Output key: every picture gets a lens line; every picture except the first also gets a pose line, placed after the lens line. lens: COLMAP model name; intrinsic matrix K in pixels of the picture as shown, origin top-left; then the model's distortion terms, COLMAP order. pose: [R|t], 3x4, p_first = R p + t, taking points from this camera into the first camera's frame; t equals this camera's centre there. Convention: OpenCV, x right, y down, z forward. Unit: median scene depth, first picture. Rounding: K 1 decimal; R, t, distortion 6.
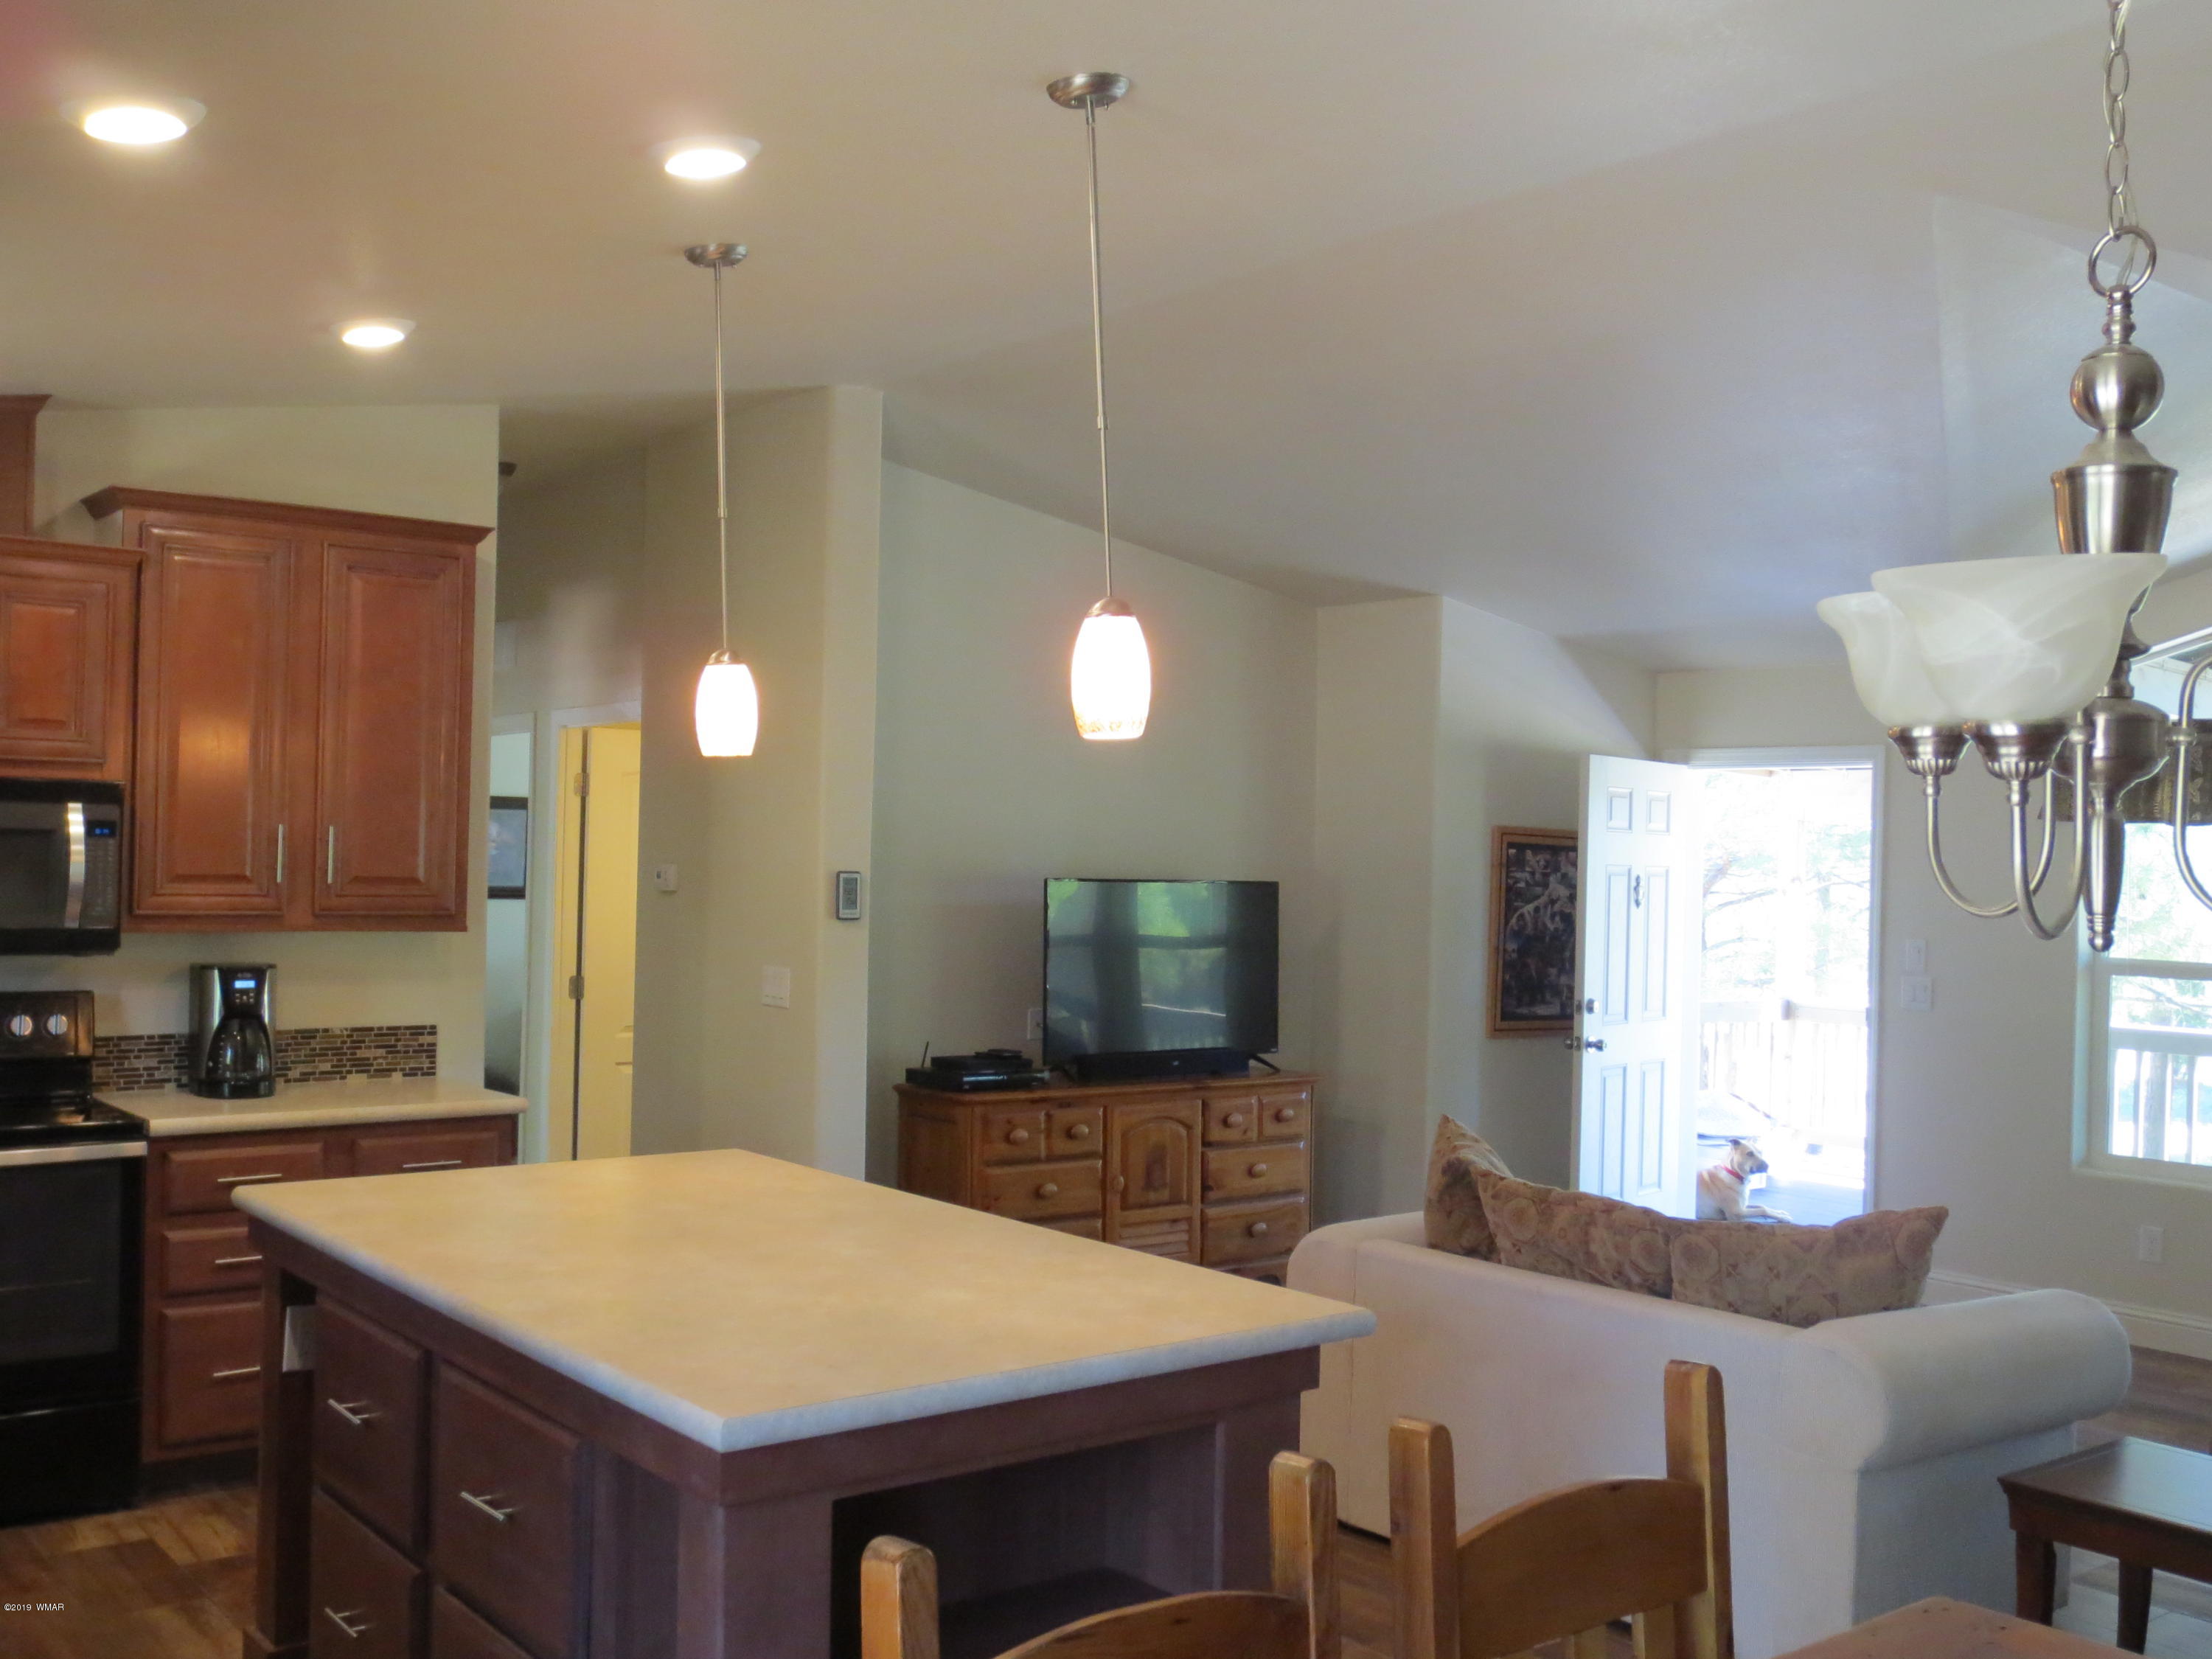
lens RADIAL K [[2092.1, 0, 1106.0], [0, 2092.1, 829.5], [0, 0, 1]] dist [-0.079944, 0.075138]
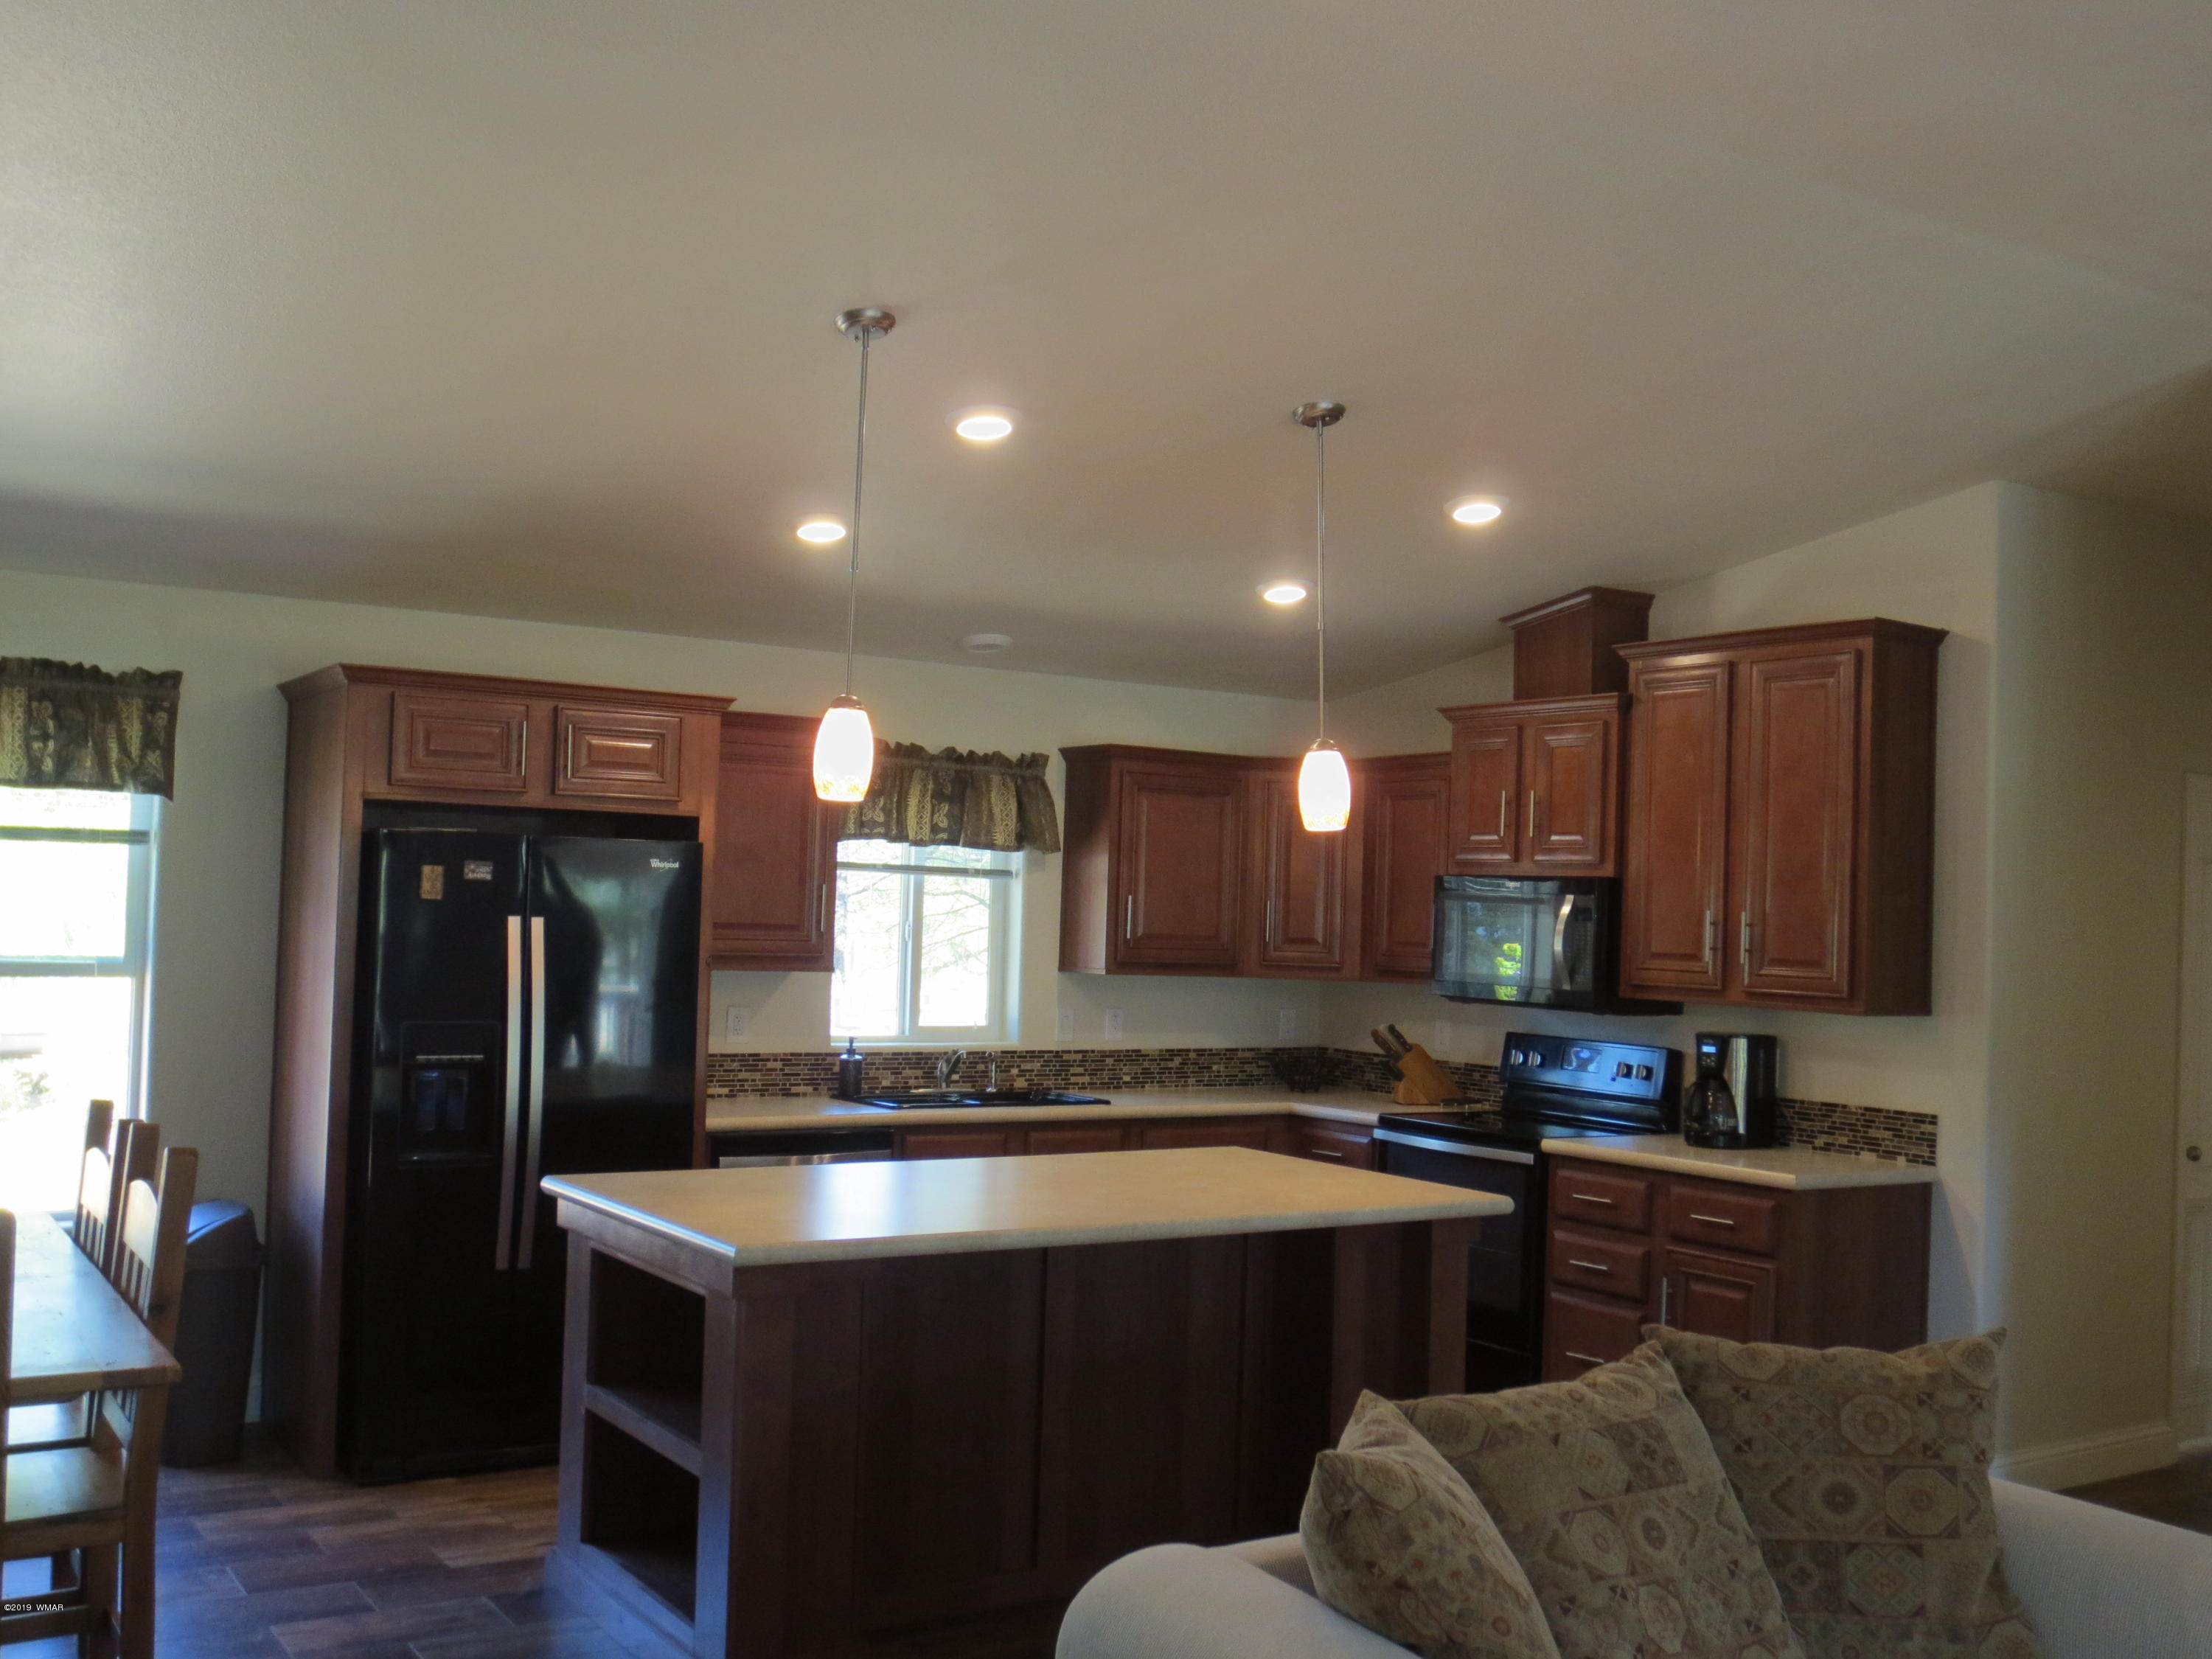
lens RADIAL K [[2092.1, 0, 1106.0], [0, 2092.1, 829.5], [0, 0, 1]] dist [-0.079944, 0.075138]
pose [[-0.085722, -0.055572, -0.994768, 0.726543], [-0.023725, 0.998274, -0.053723, 0.020972], [0.996037, 0.018996, -0.086893, 0.710568]]
